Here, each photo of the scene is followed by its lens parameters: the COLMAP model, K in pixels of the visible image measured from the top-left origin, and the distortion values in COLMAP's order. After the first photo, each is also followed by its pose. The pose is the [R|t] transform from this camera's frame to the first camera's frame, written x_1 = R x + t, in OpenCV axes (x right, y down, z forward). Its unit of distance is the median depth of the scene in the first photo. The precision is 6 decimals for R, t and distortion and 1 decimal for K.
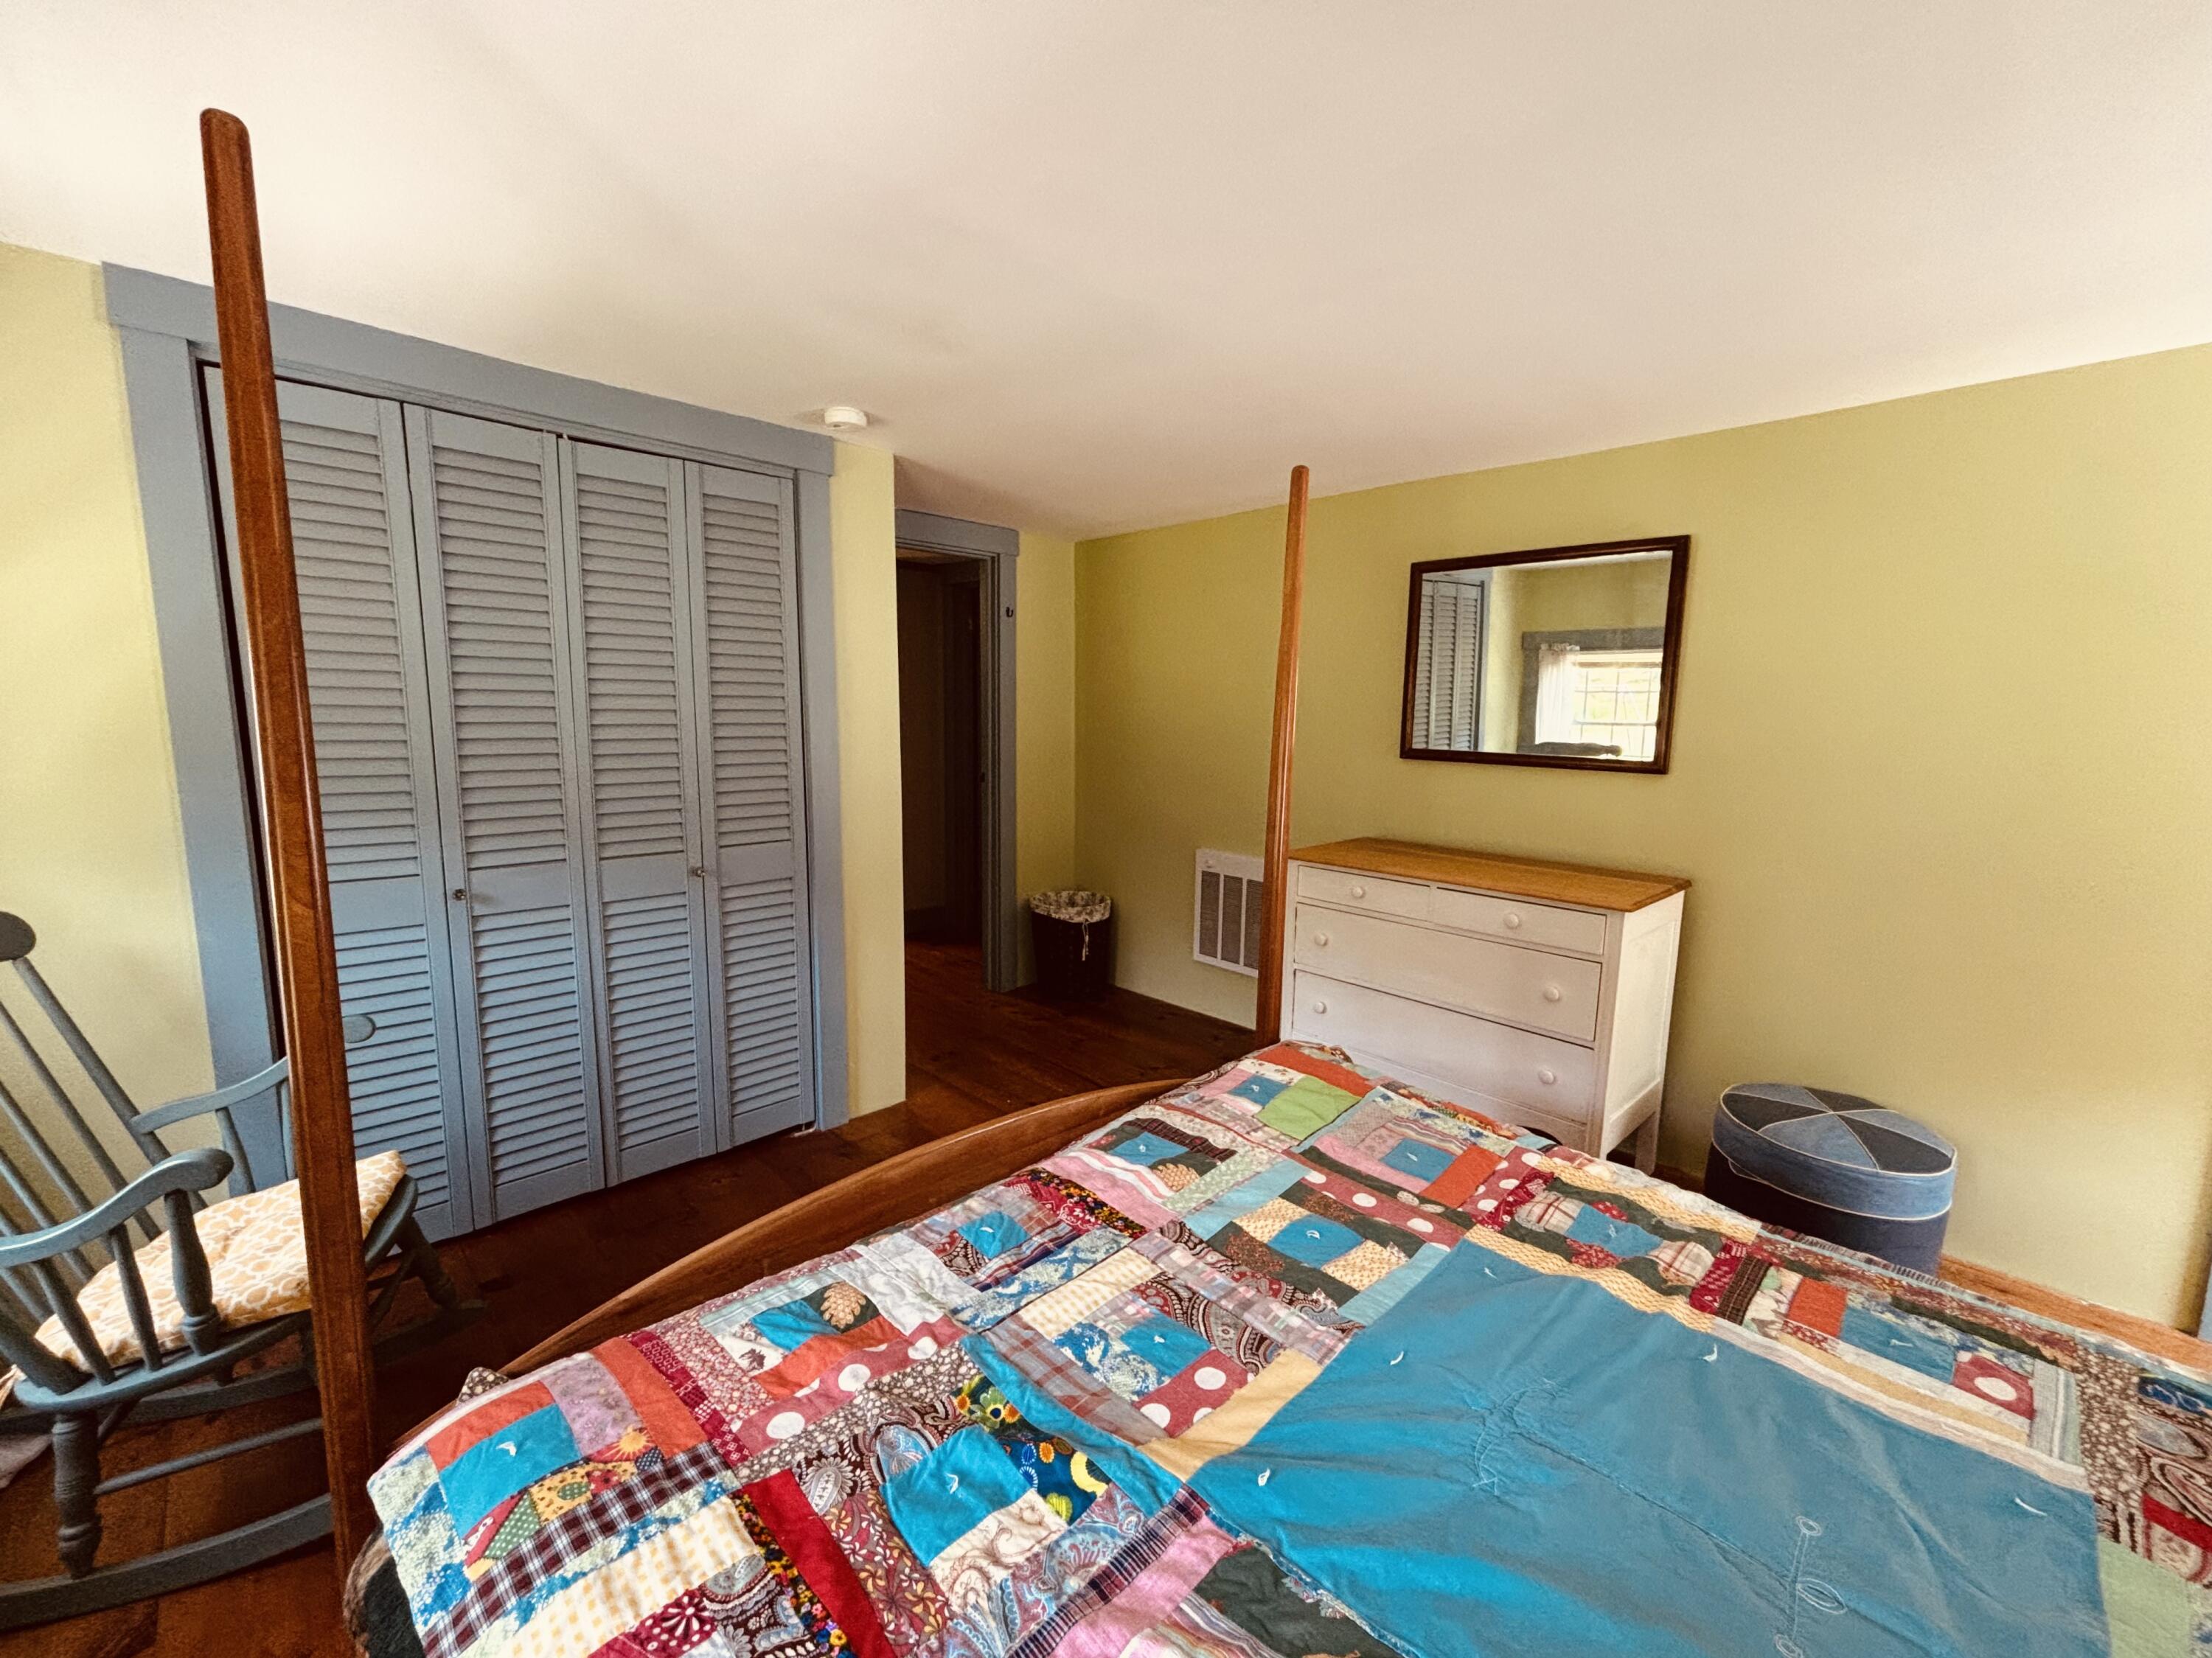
lens RADIAL K [[900.3, 0, 1106.6], [0, 900.3, 826.3], [0, 0, 1]] dist [0.006385, -0.001476]
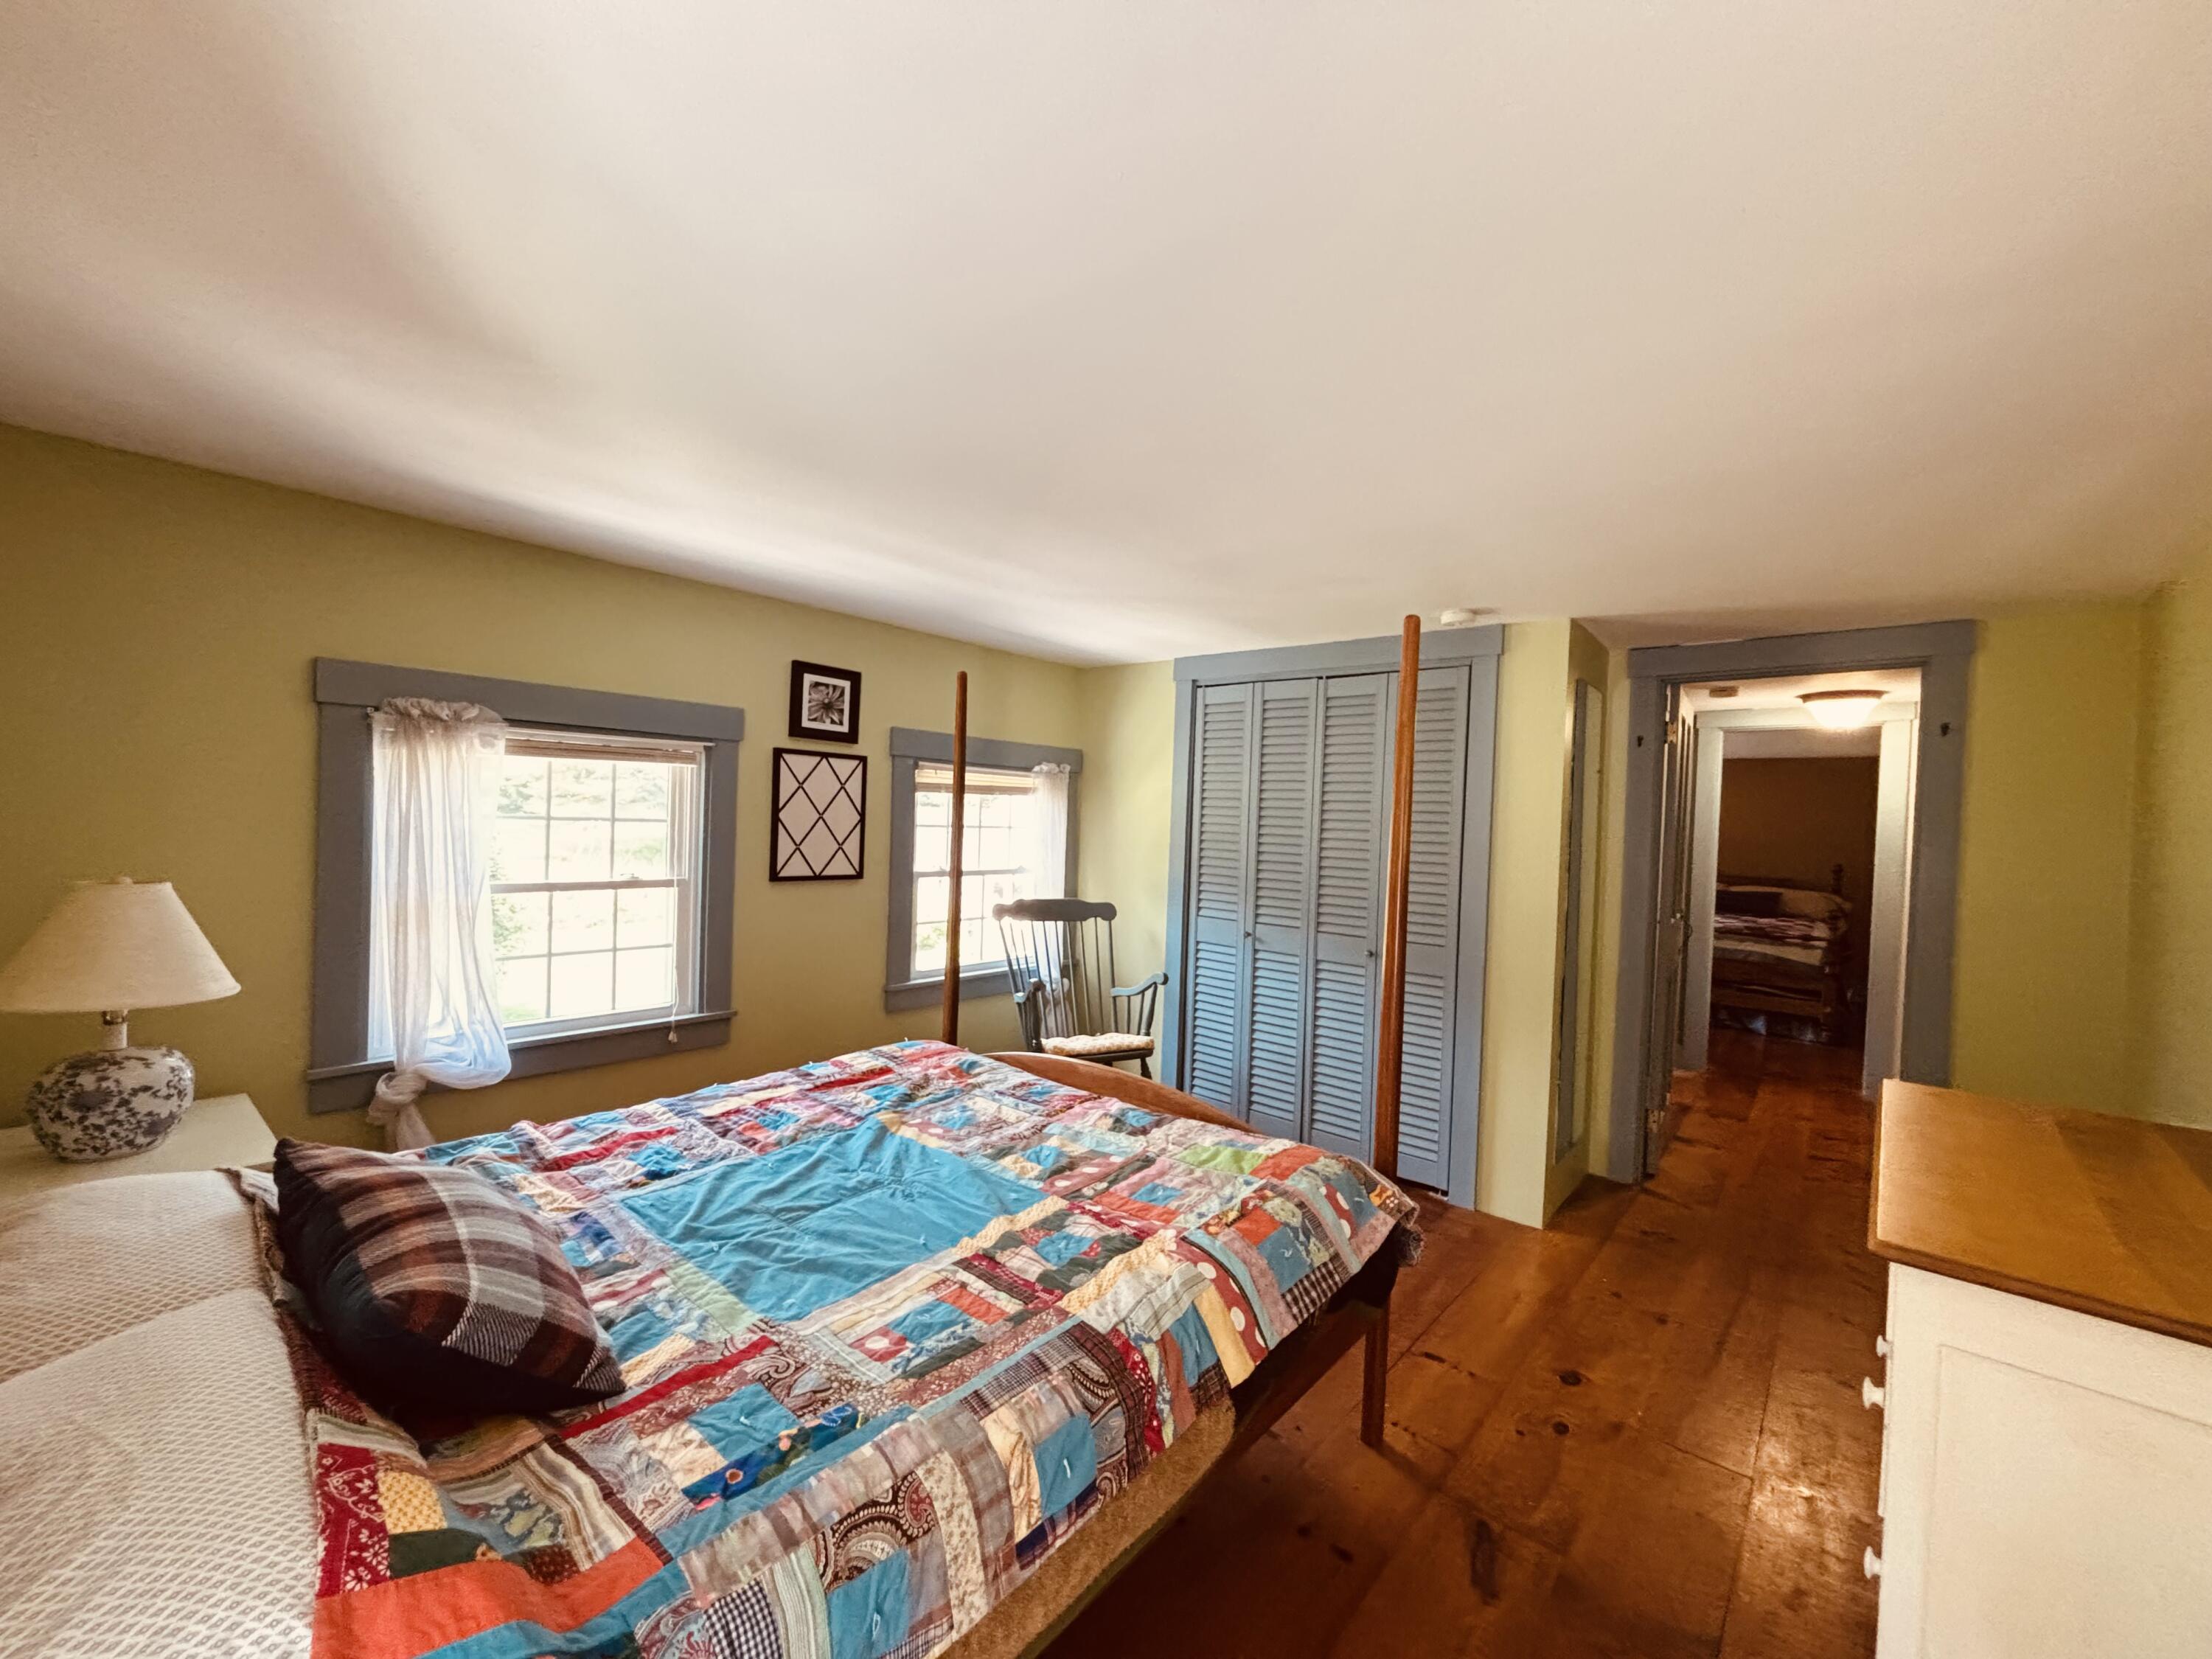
lens RADIAL K [[900.4, 0, 1106.1], [0, 900.4, 833.5], [0, 0, 1]] dist [0.006385, -0.001476]
pose [[0.096306, 0.008075, -0.995319, 1.707811], [-0.169279, 0.985532, -0.008383, -0.100510], [0.980852, 0.169294, 0.096279, 0.802688]]
